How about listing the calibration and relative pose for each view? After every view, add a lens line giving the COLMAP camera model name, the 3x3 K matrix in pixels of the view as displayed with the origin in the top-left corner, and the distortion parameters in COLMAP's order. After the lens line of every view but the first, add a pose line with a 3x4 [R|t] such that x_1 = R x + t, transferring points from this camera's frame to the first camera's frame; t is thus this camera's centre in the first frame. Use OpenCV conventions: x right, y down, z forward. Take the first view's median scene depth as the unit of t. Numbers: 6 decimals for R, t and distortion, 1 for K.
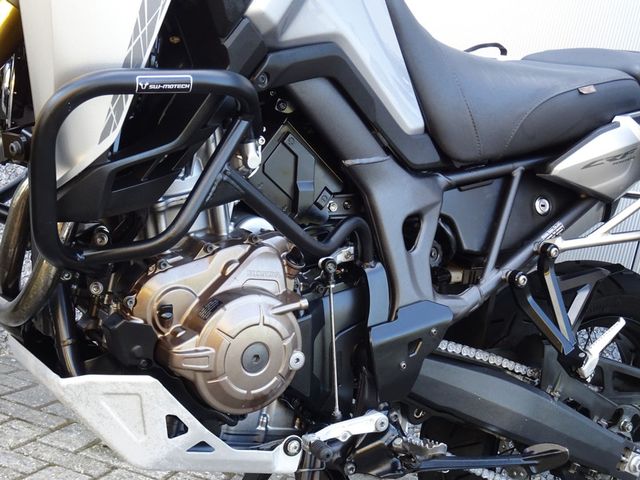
lens RADIAL K [[1076.1, 0, 320.0], [0, 1076.1, 240.0], [0, 0, 1]] dist [-0.042902, -0.109966]
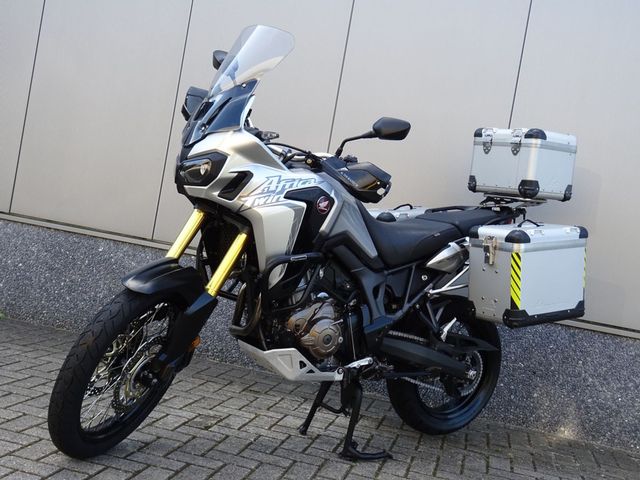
lens RADIAL K [[739.1, 0, 320.0], [0, 739.1, 240.0], [0, 0, 1]] dist [0.016311, 0.013821]
pose [[0.997395, -0.072133, -0.000912, -0.050726], [0.072010, 0.996289, -0.047144, -0.064950], [0.004309, 0.046956, 0.998888, -0.959872]]
